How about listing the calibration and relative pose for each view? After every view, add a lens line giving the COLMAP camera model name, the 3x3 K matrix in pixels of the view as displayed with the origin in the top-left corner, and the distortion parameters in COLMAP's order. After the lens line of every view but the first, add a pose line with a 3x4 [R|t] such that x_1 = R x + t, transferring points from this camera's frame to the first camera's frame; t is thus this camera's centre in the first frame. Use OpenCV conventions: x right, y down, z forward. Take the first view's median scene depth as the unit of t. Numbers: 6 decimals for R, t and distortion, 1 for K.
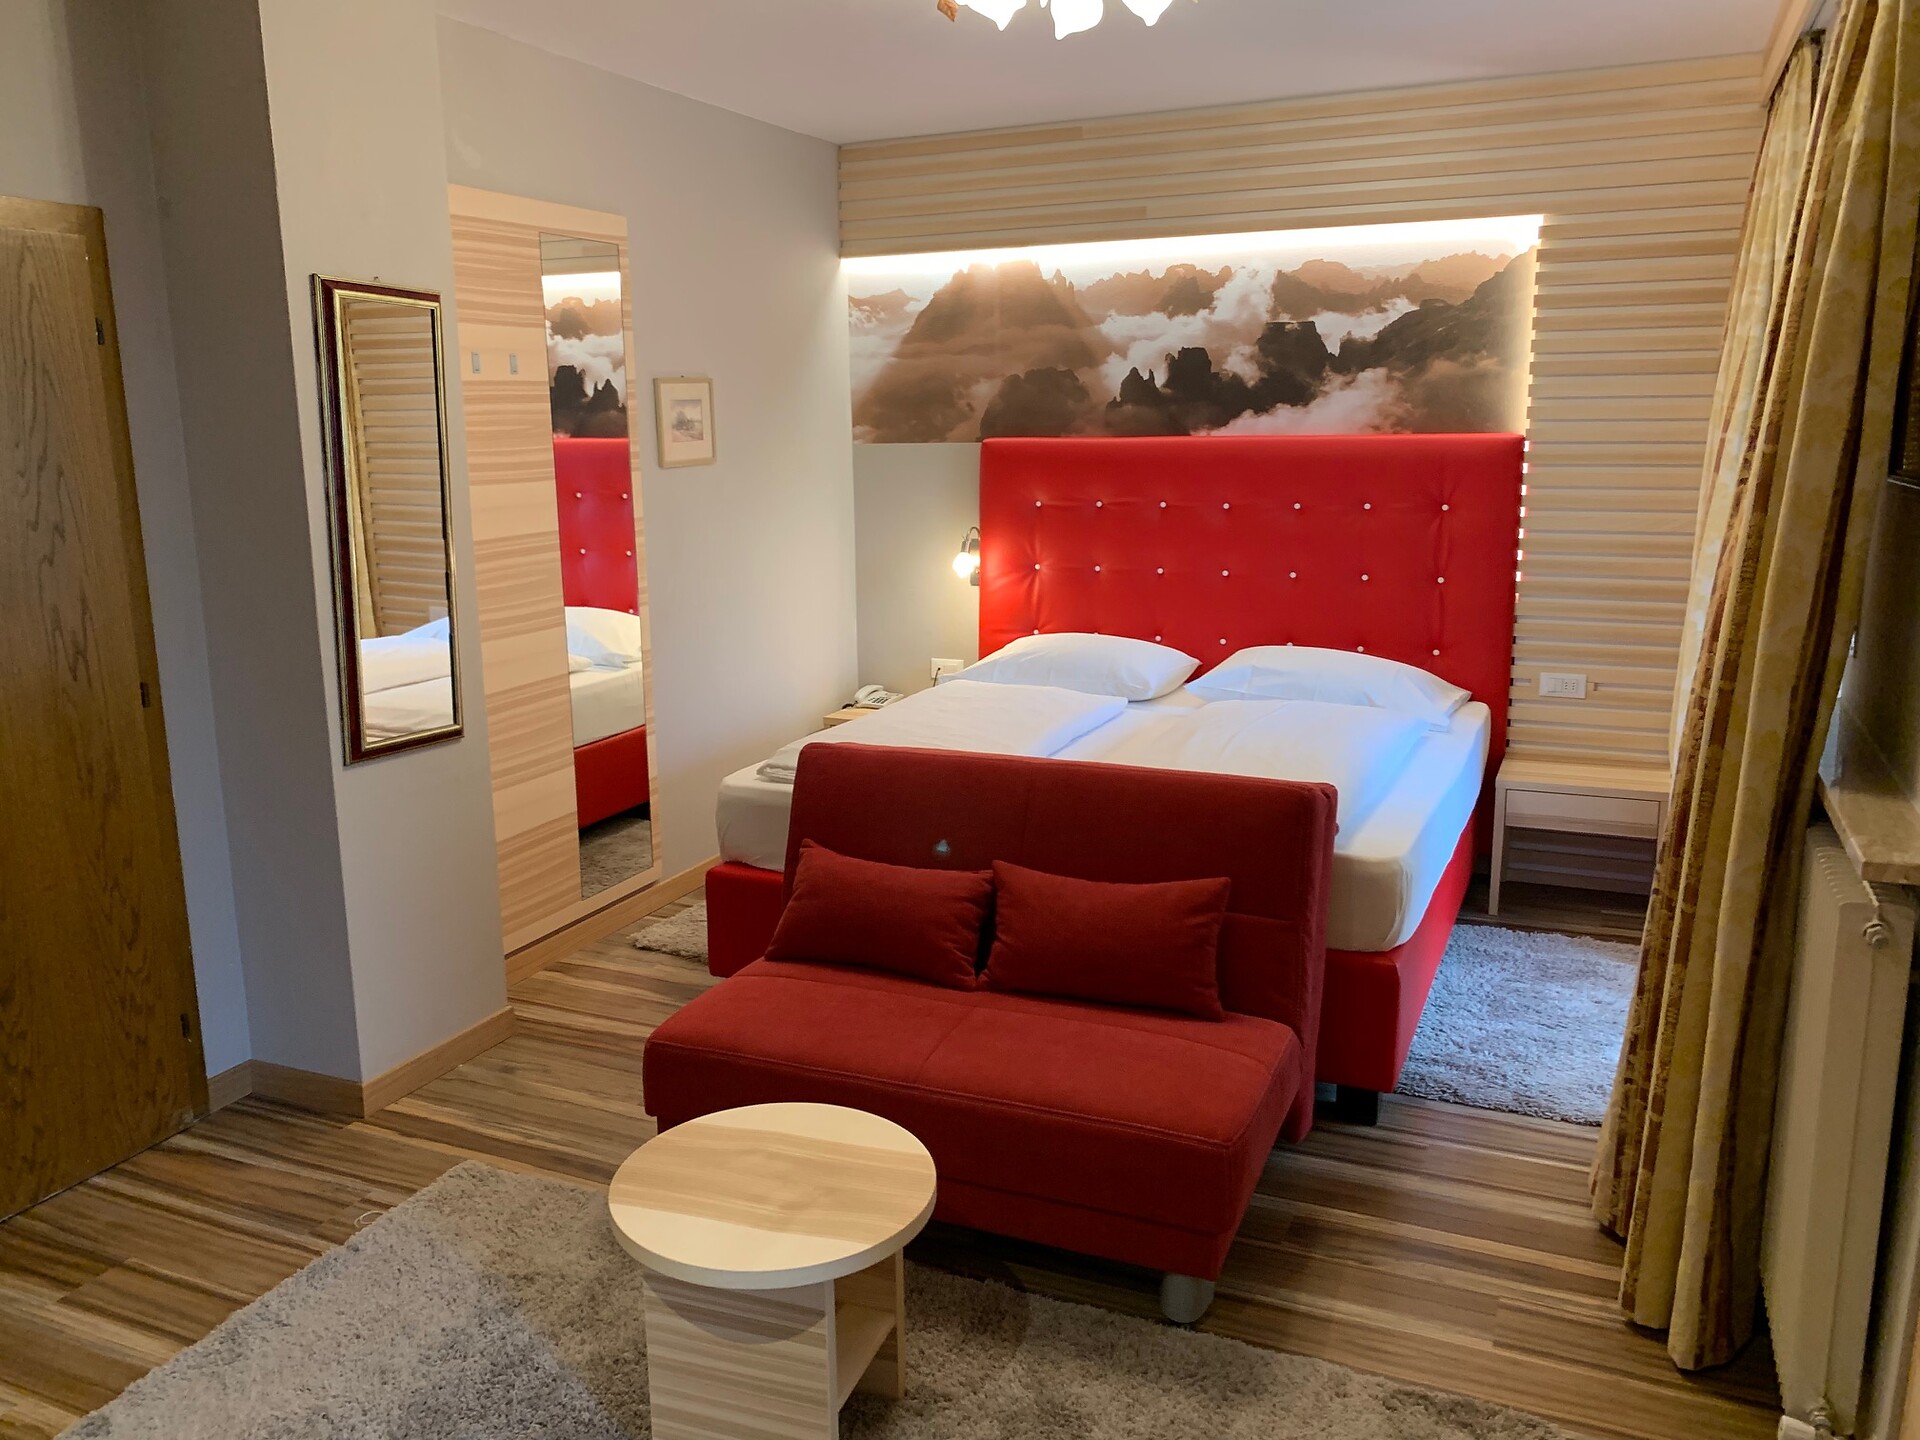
lens RADIAL K [[1474.9, 0, 950.2], [0, 1474.9, 727.5], [0, 0, 1]] dist [0.011633, 0.004167]
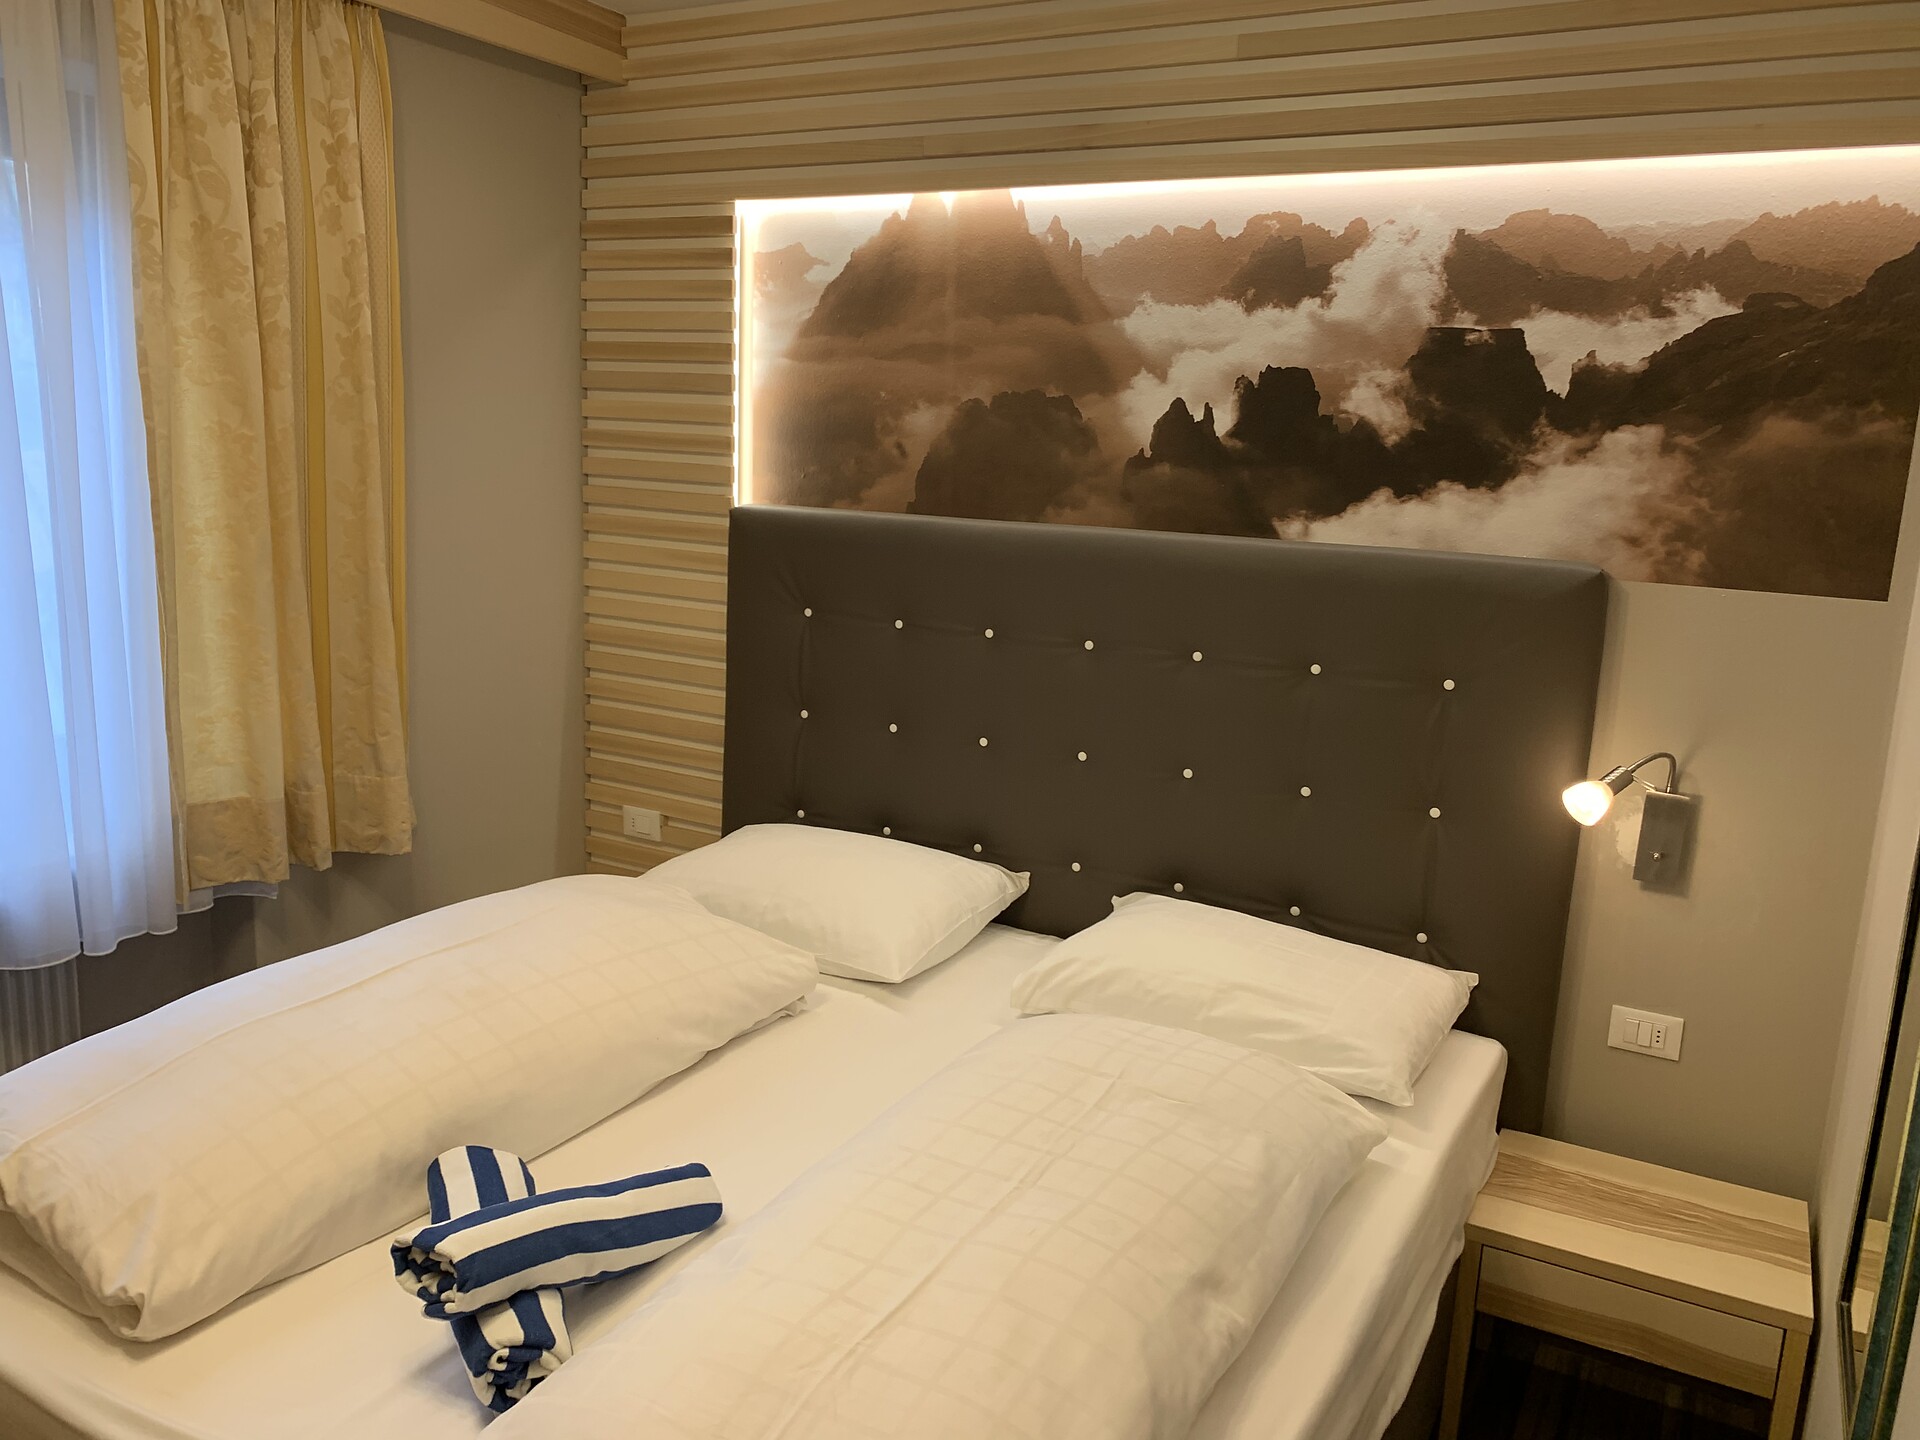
lens RADIAL K [[1474.9, 0, 968.9], [0, 1474.9, 713.7], [0, 0, 1]] dist [0.011633, 0.004167]
pose [[0.994754, 0.068522, -0.075960, 0.098168], [-0.069527, 0.997523, -0.010662, -0.116897], [0.075041, 0.015887, 0.997054, 0.453594]]
